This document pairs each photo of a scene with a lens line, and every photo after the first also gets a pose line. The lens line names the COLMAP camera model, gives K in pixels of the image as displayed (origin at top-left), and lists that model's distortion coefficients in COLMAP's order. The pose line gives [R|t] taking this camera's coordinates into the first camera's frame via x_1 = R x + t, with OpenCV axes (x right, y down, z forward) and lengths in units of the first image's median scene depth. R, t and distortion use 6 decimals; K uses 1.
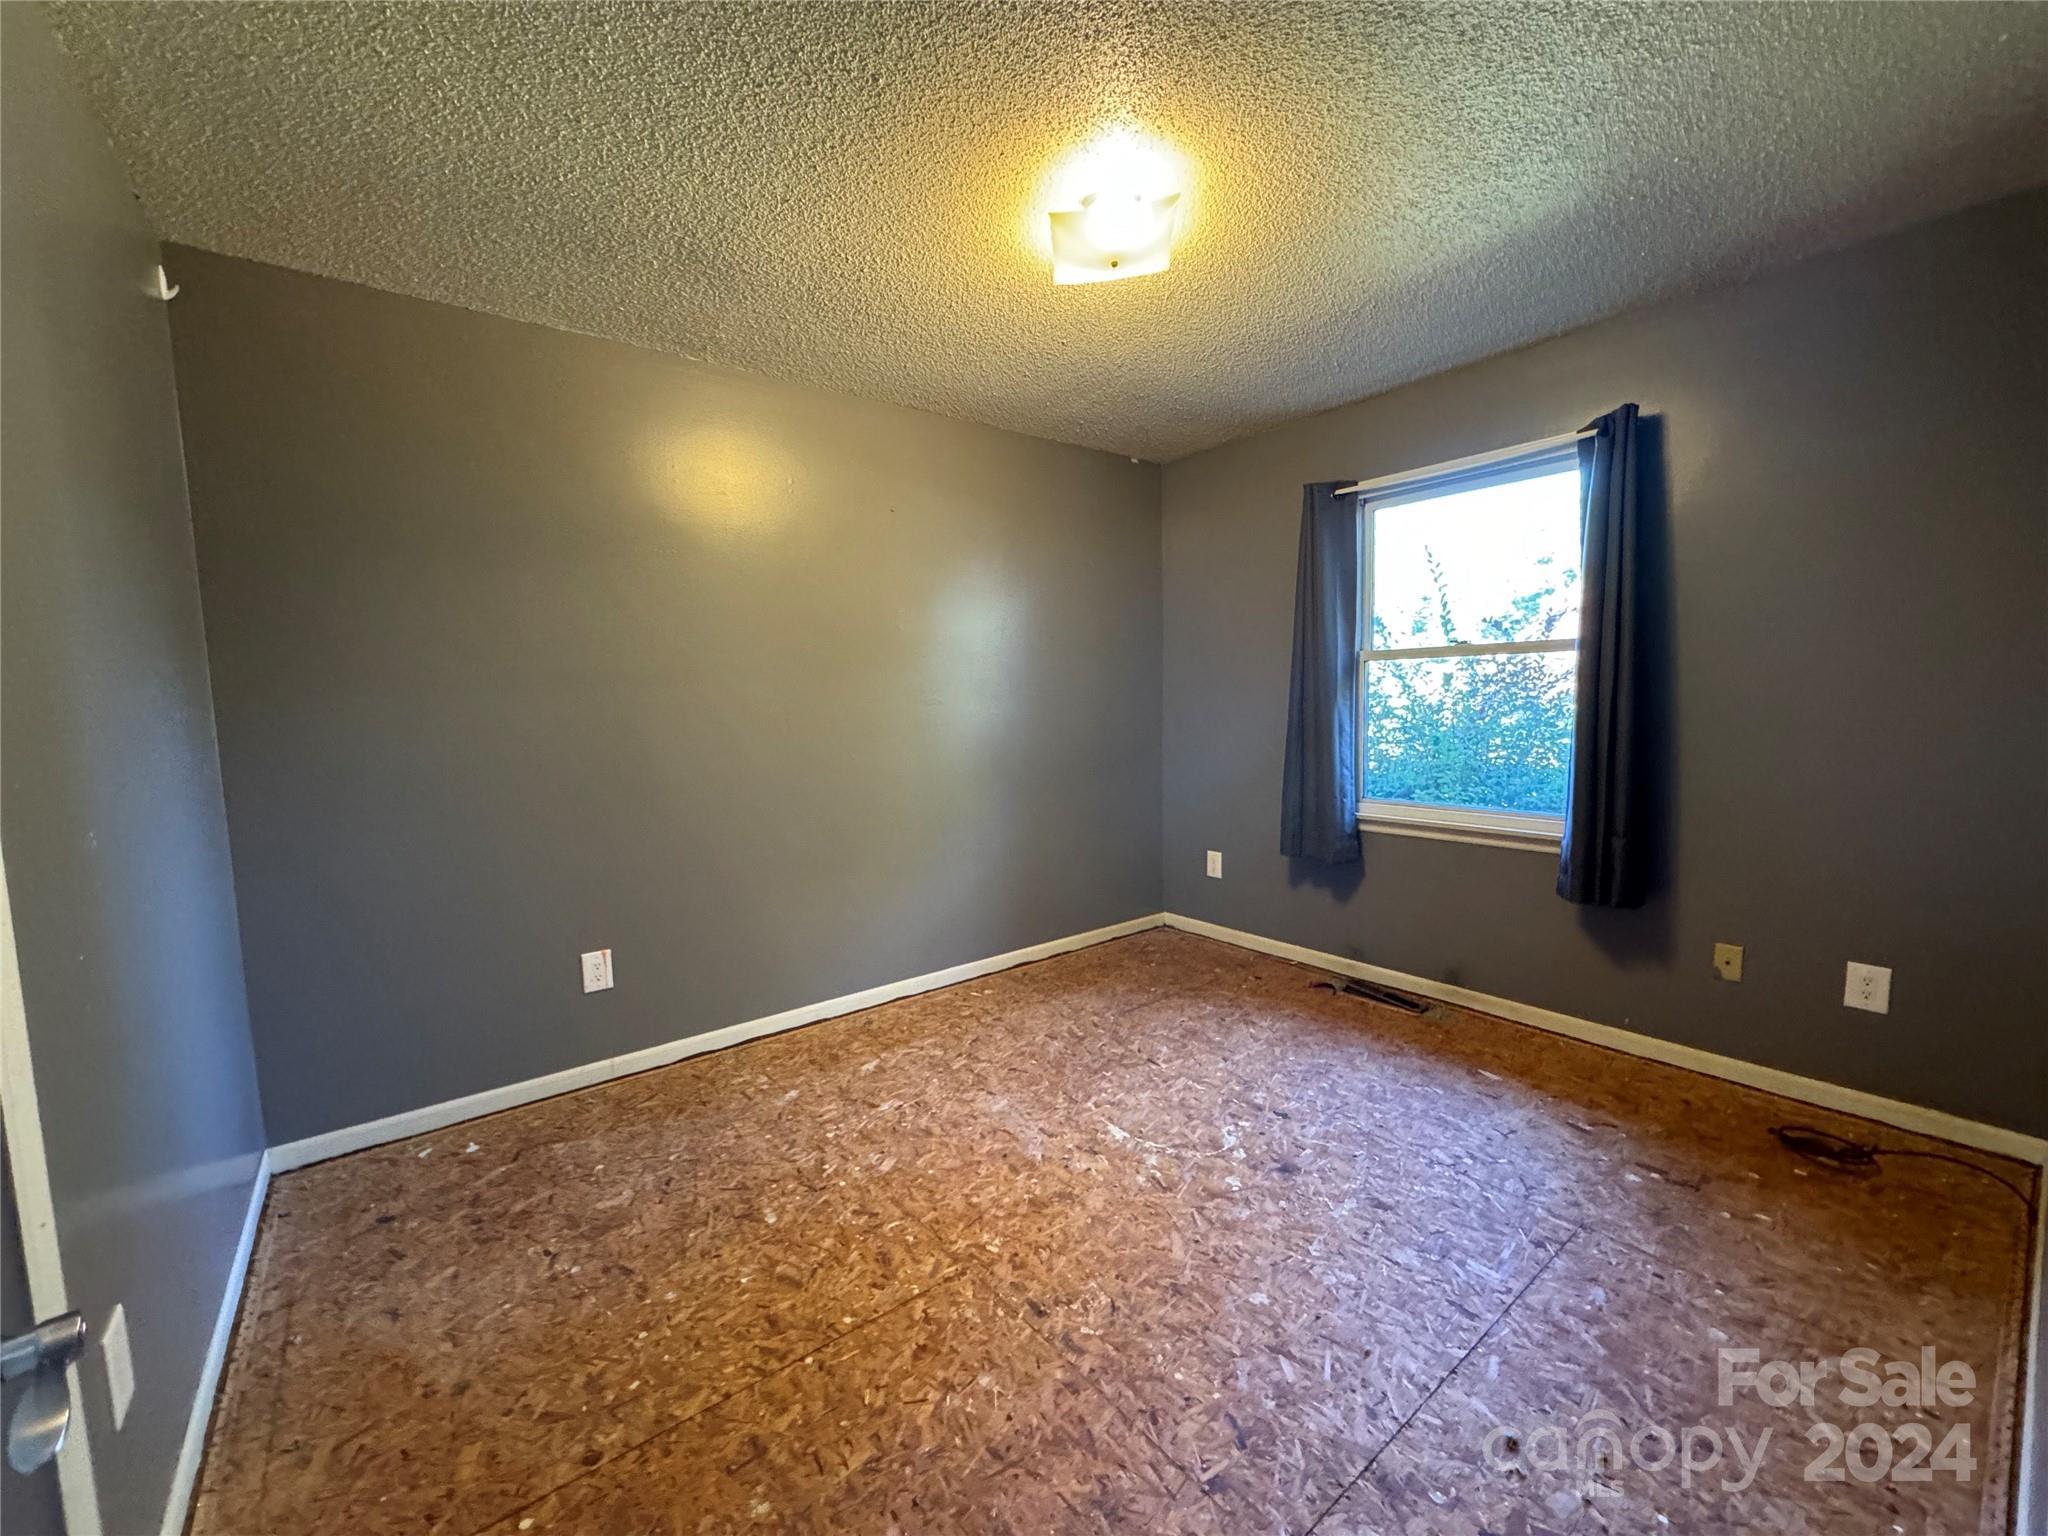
lens RADIAL K [[814.6, 0, 1021.9], [0, 814.6, 765.9], [0, 0, 1]] dist [-0.000871, -0.000035]
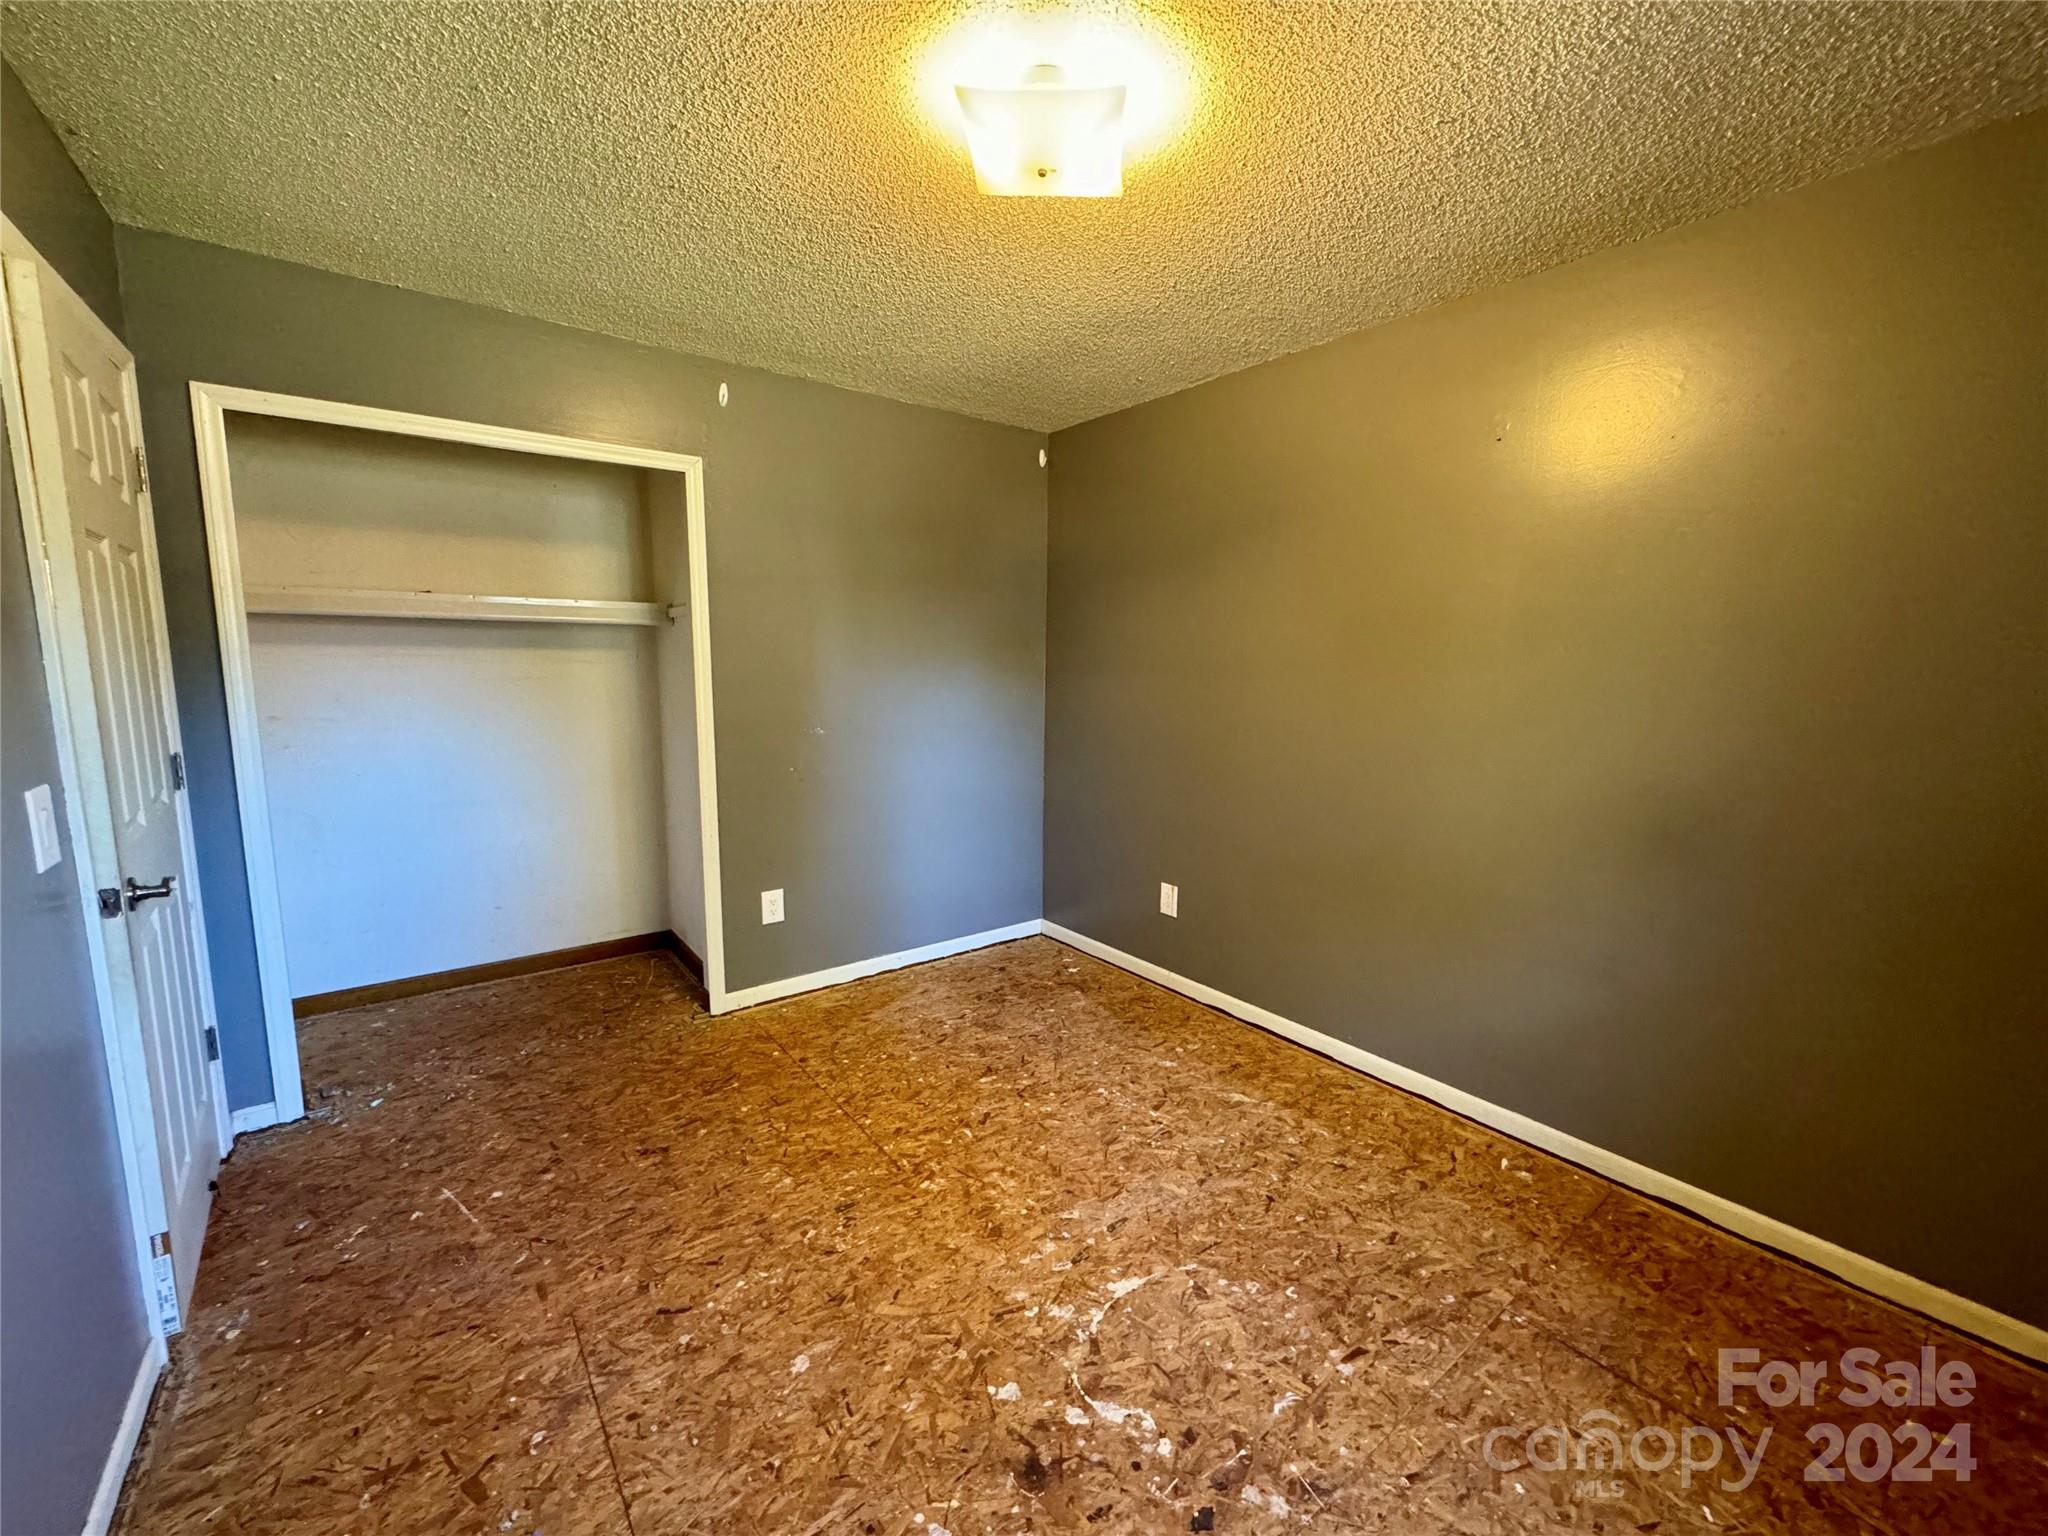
lens RADIAL K [[814.6, 0, 1022.0], [0, 814.6, 769.2], [0, 0, 1]] dist [-0.000871, -0.000035]
pose [[-0.004453, 0.157903, -0.987445, 0.804352], [-0.100124, 0.982422, 0.157551, -0.143326], [0.994965, 0.099569, 0.011435, 0.849218]]
